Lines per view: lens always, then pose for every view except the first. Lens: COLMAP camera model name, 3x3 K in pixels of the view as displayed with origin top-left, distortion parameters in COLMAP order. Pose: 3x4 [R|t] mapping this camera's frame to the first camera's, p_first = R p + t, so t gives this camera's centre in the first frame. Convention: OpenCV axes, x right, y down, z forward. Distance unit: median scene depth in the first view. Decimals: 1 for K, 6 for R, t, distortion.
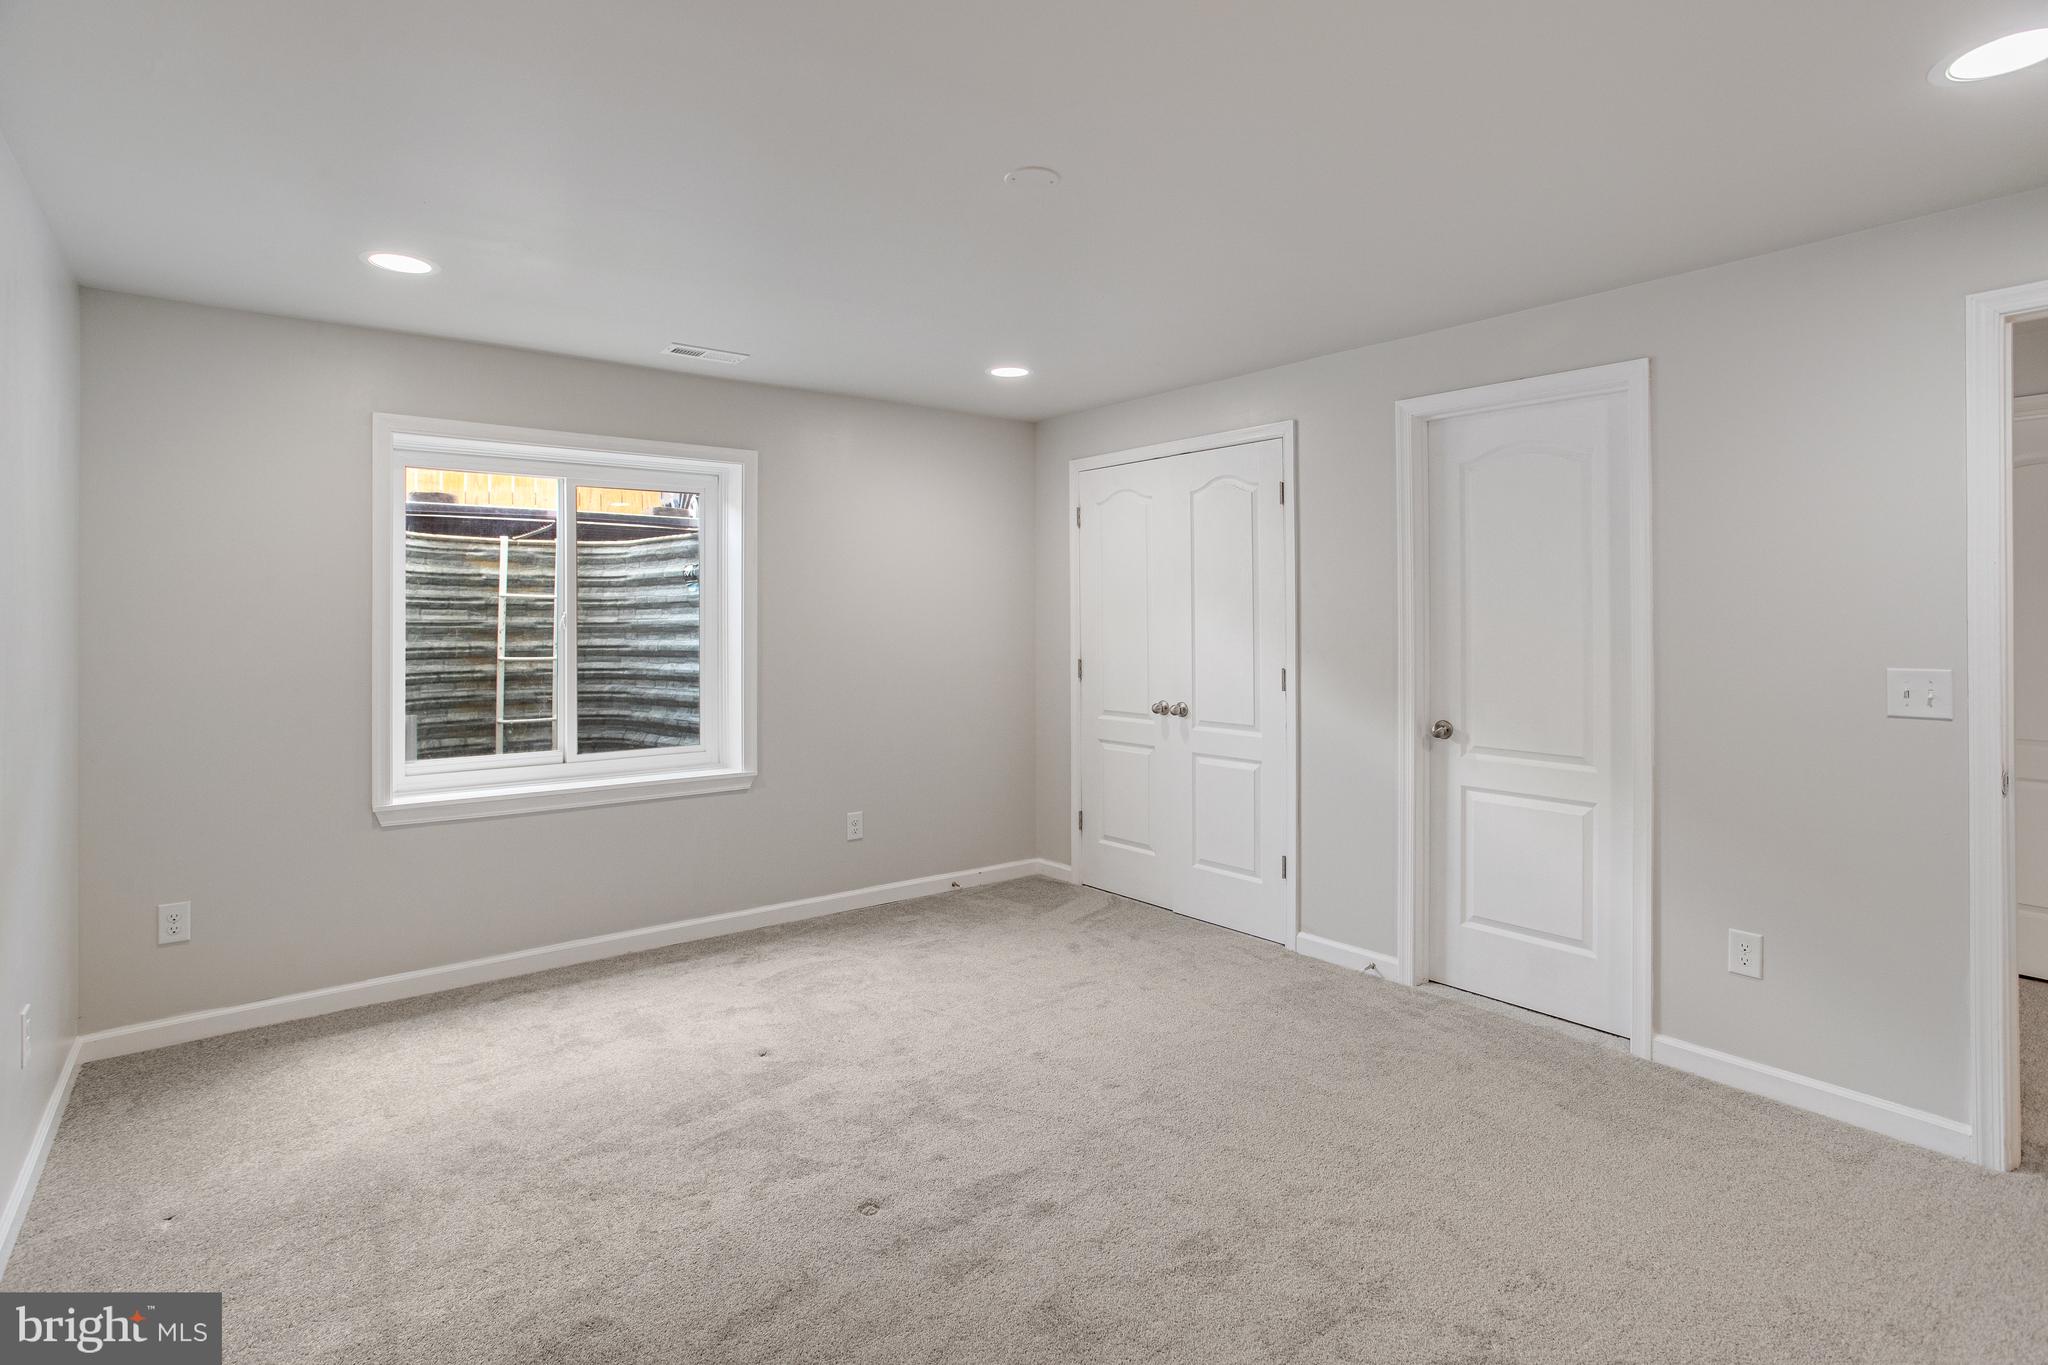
lens RADIAL K [[1022.3, 0, 1012.1], [0, 1022.3, 615.8], [0, 0, 1]] dist [-0.062960, 0.025351]
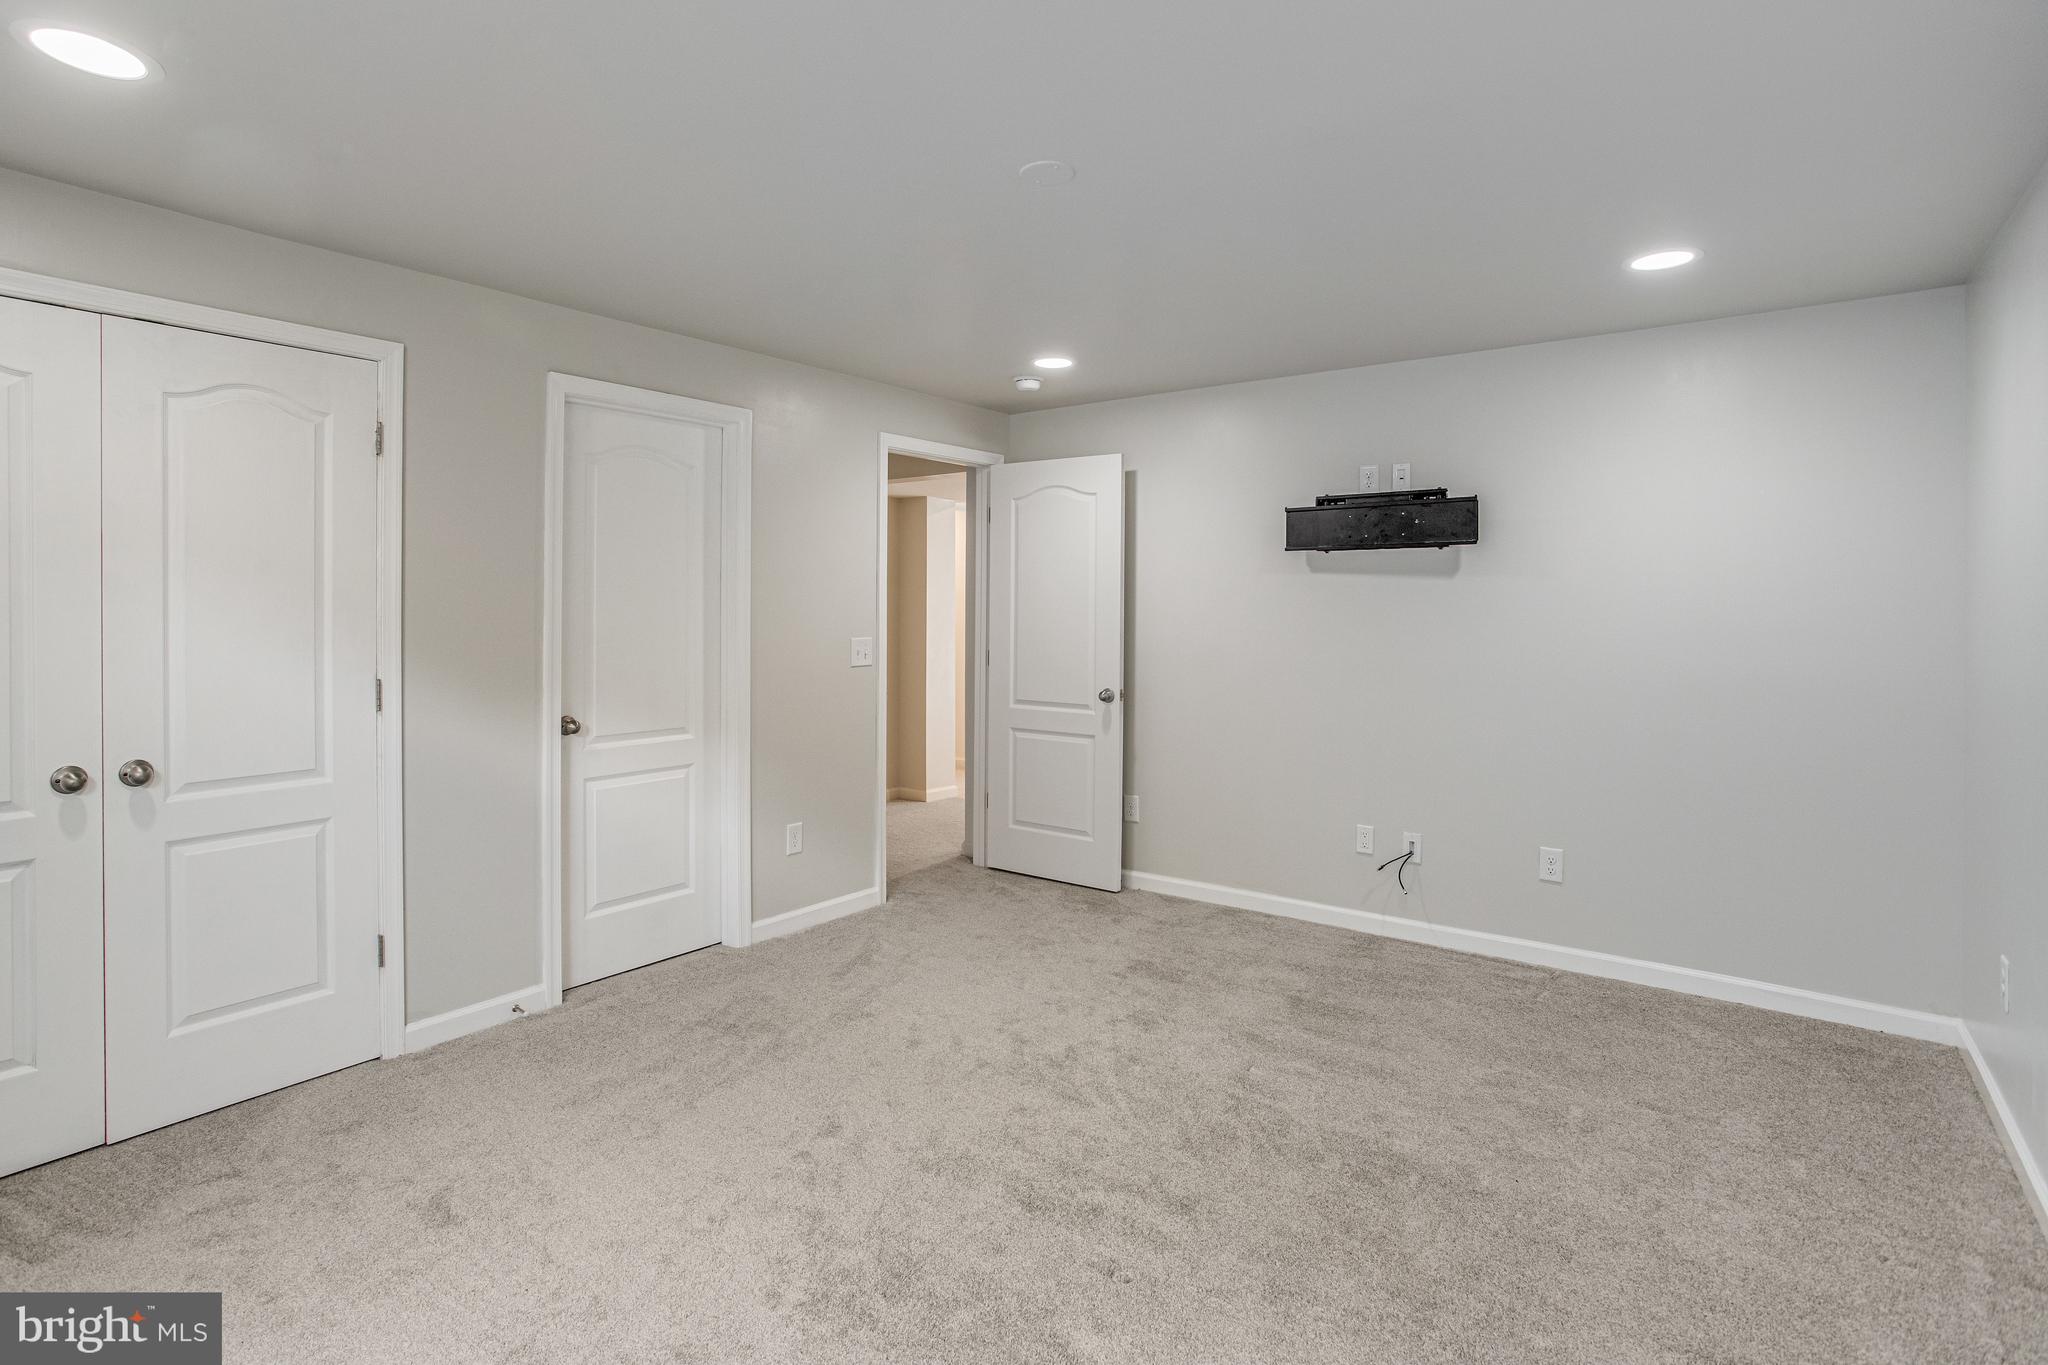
lens RADIAL K [[1022.3, 0, 1012.1], [0, 1022.3, 615.8], [0, 0, 1]] dist [-0.062960, 0.025351]
pose [[-0.266894, -0.006558, 0.963704, -0.474502], [0.000810, 0.999975, 0.007029, 0.001204], [-0.963726, 0.002657, -0.266882, 0.655036]]
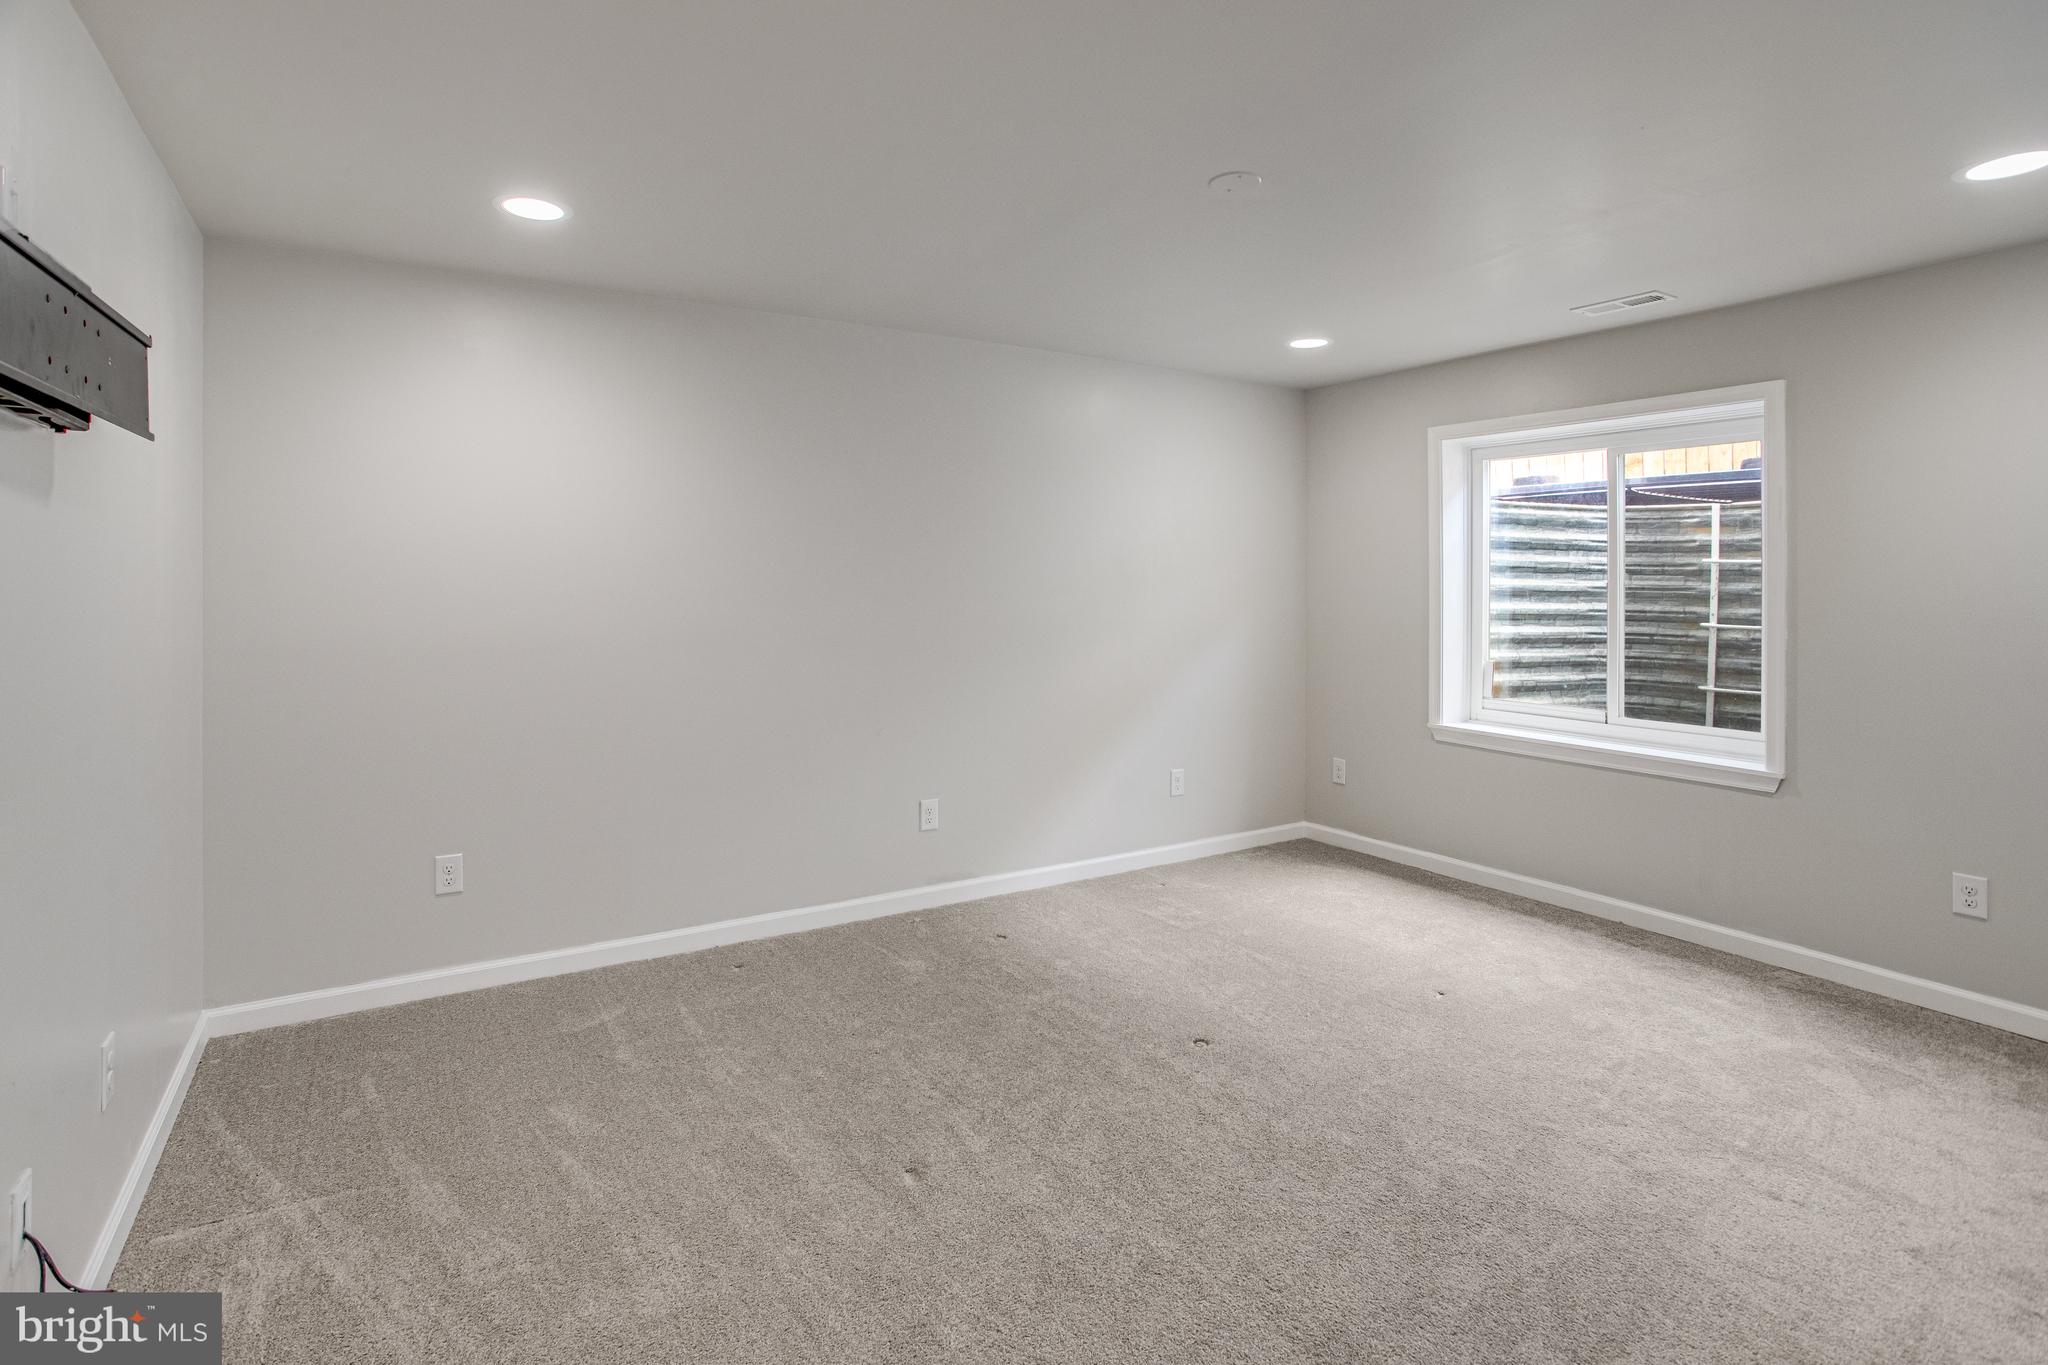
lens RADIAL K [[1022.3, 0, 1012.1], [0, 1022.3, 615.8], [0, 0, 1]] dist [-0.062960, 0.025351]
pose [[-0.113792, 0.039387, -0.992724, 0.560019], [-0.003116, 0.999195, 0.040001, -0.003697], [0.993500, 0.007645, -0.113577, 0.441014]]
